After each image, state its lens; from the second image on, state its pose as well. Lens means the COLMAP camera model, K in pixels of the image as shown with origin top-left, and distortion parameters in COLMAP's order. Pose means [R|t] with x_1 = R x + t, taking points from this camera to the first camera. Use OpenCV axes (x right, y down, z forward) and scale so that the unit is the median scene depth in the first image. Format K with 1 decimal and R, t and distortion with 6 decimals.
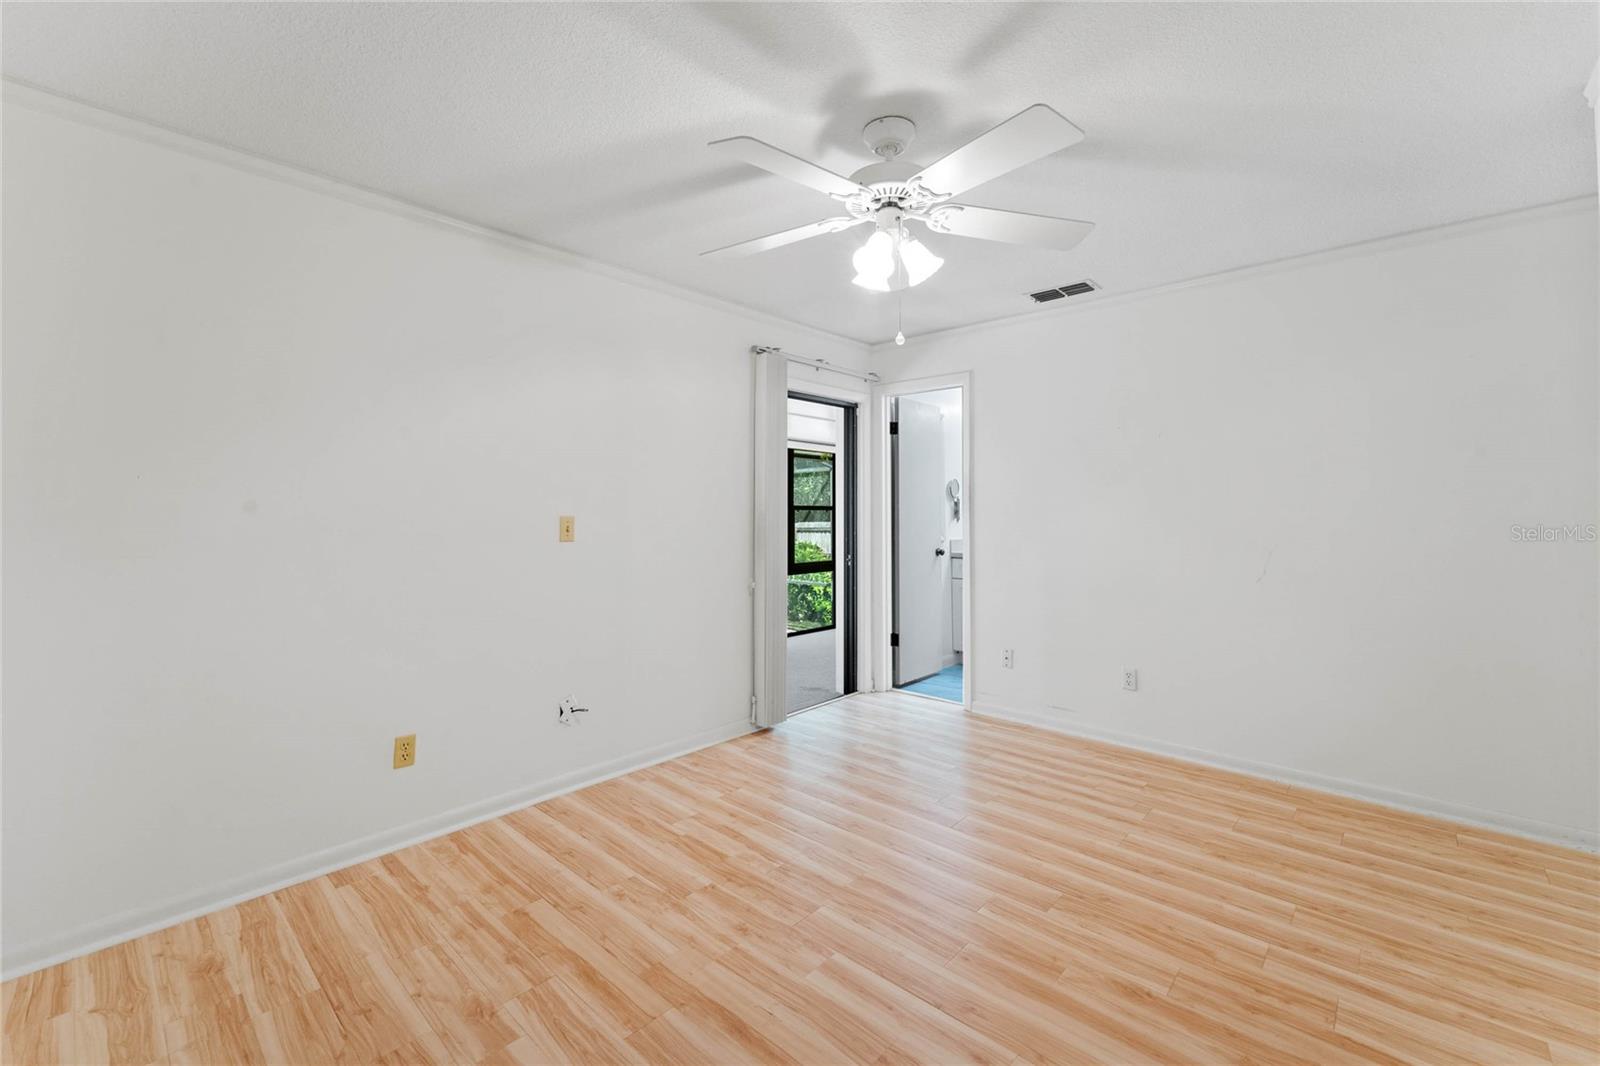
lens RADIAL K [[679.0, 0, 797.3], [0, 679.0, 516.6], [0, 0, 1]] dist [0.007021, 0.000089]
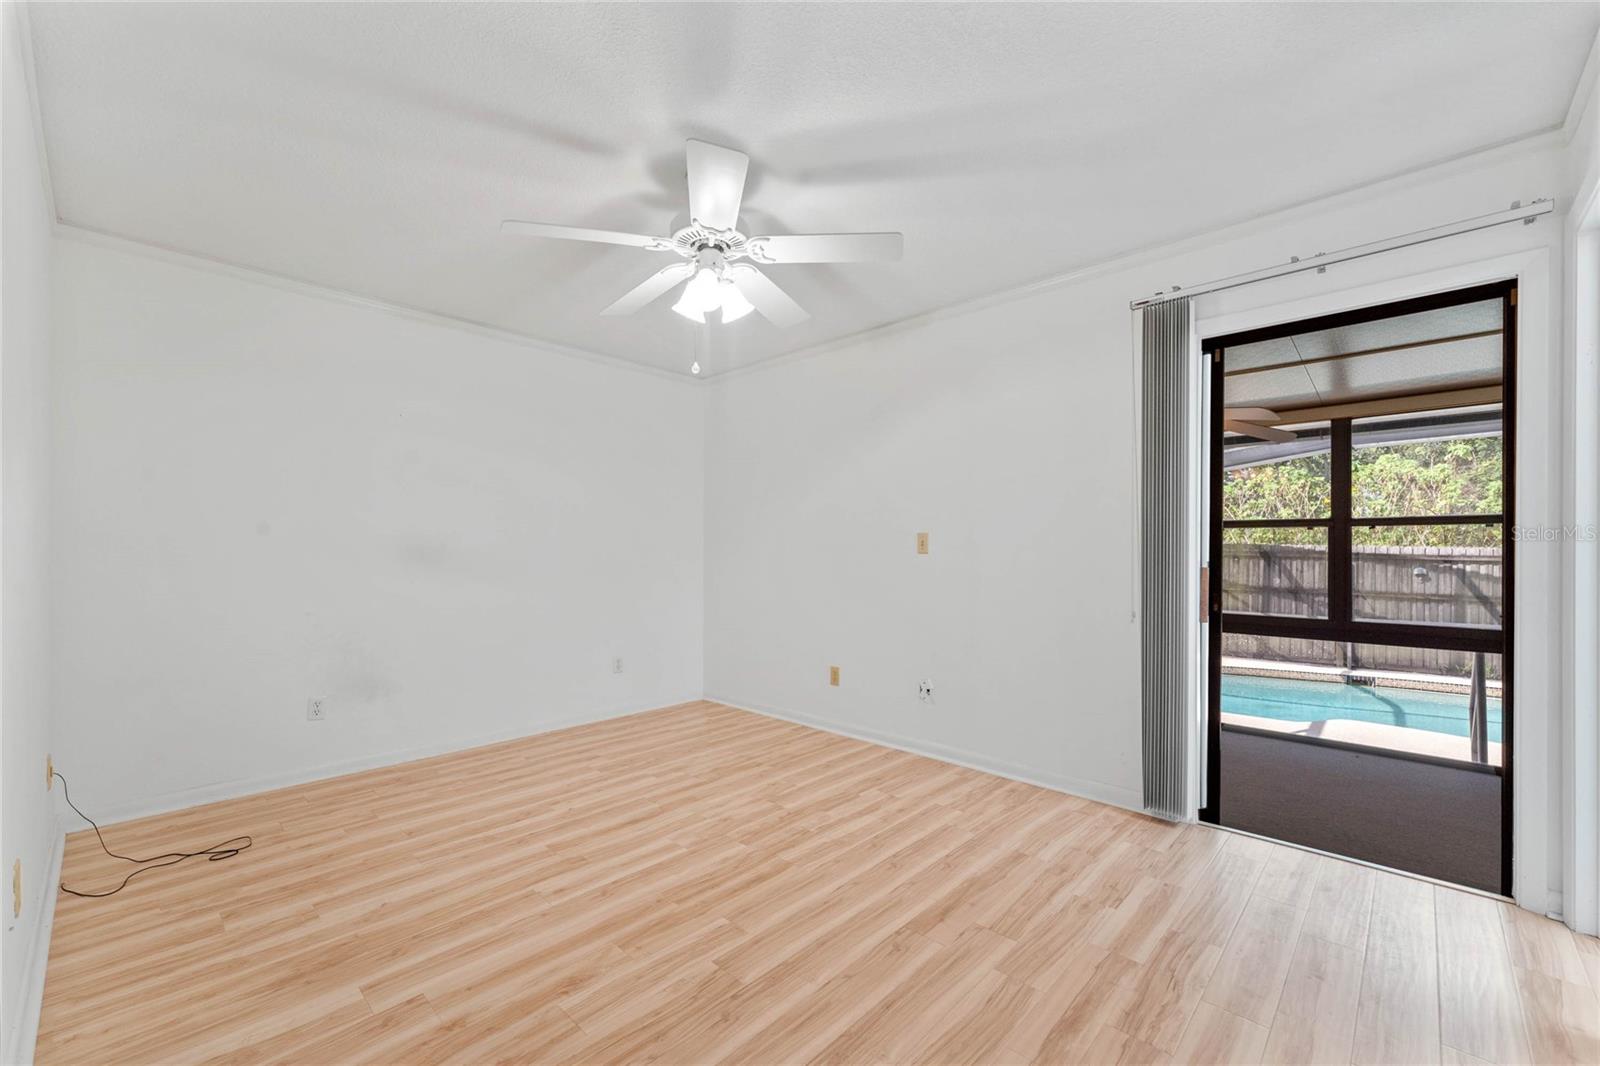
lens RADIAL K [[650.5, 0, 801.0], [0, 650.5, 540.2], [0, 0, 1]] dist [0.001961, 0.000093]
pose [[-0.019379, -0.012426, -0.999735, 1.130691], [-0.008134, 0.999892, -0.012271, 0.036915], [0.999779, 0.007894, -0.019478, 1.045434]]
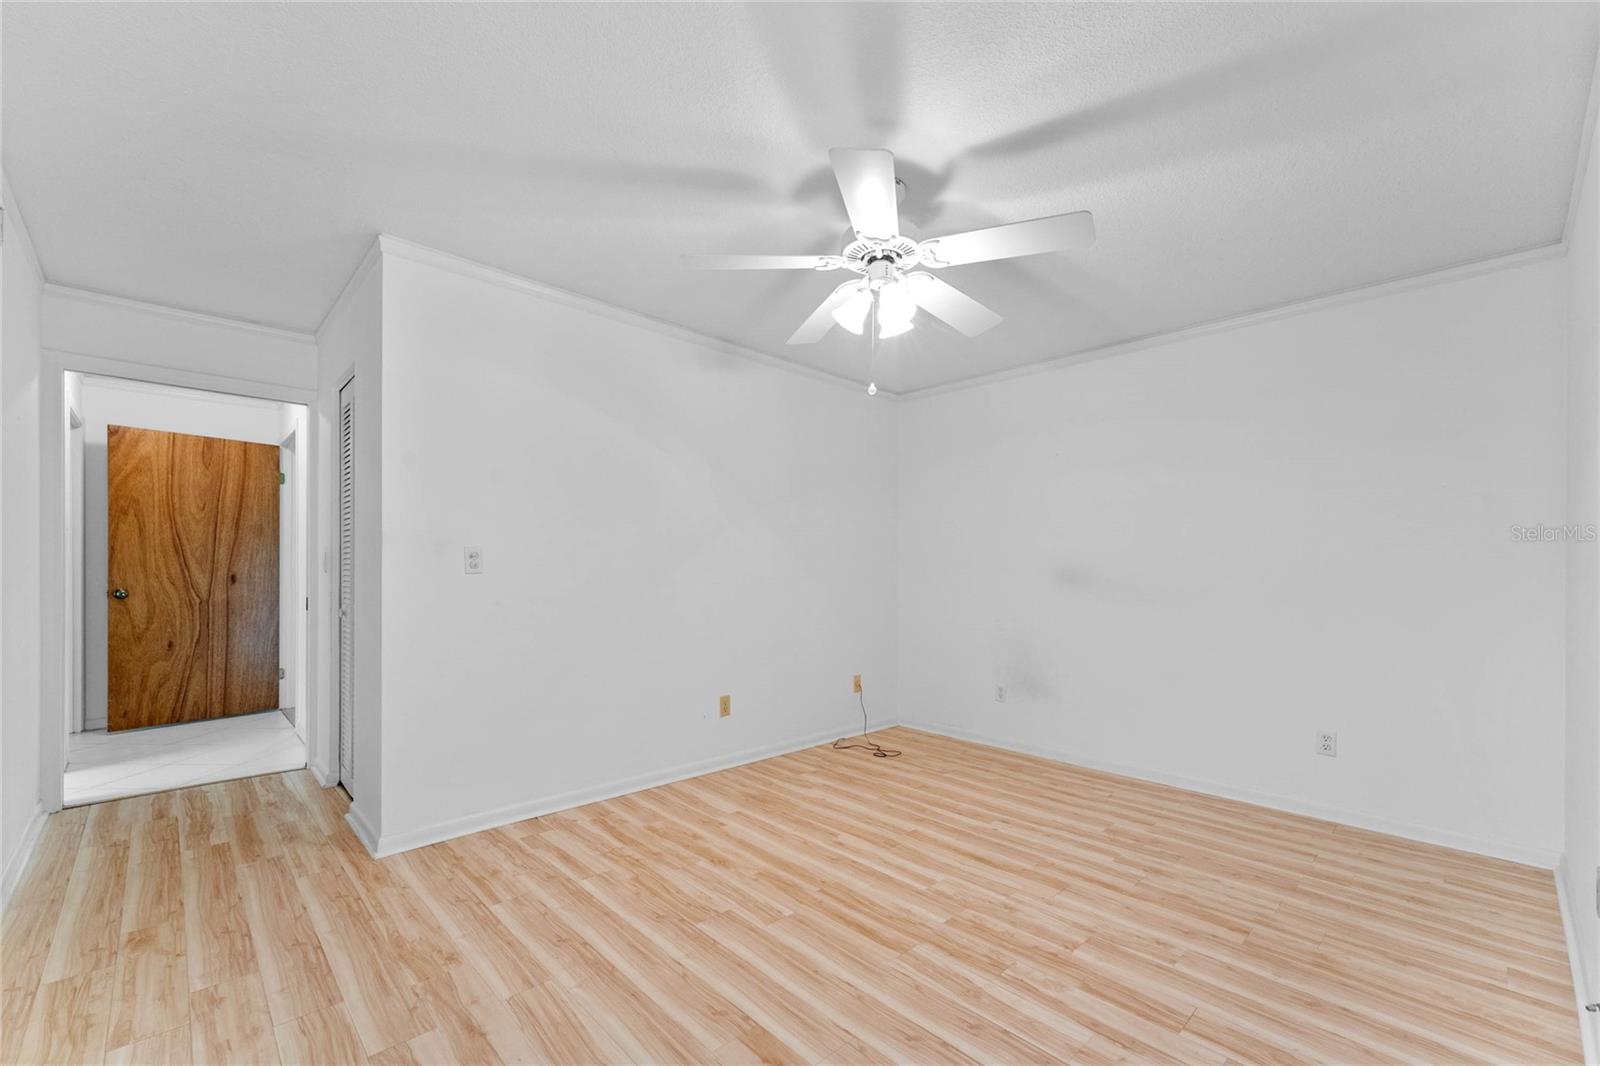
lens RADIAL K [[657.8, 0, 802.6], [0, 657.8, 553.7], [0, 0, 1]] dist [0.003165, 0.000230]
pose [[-0.997677, -0.006120, 0.067843, 0.170667], [-0.007403, 0.999798, -0.018669, 0.035217], [-0.067715, -0.019128, -0.997521, 1.888504]]
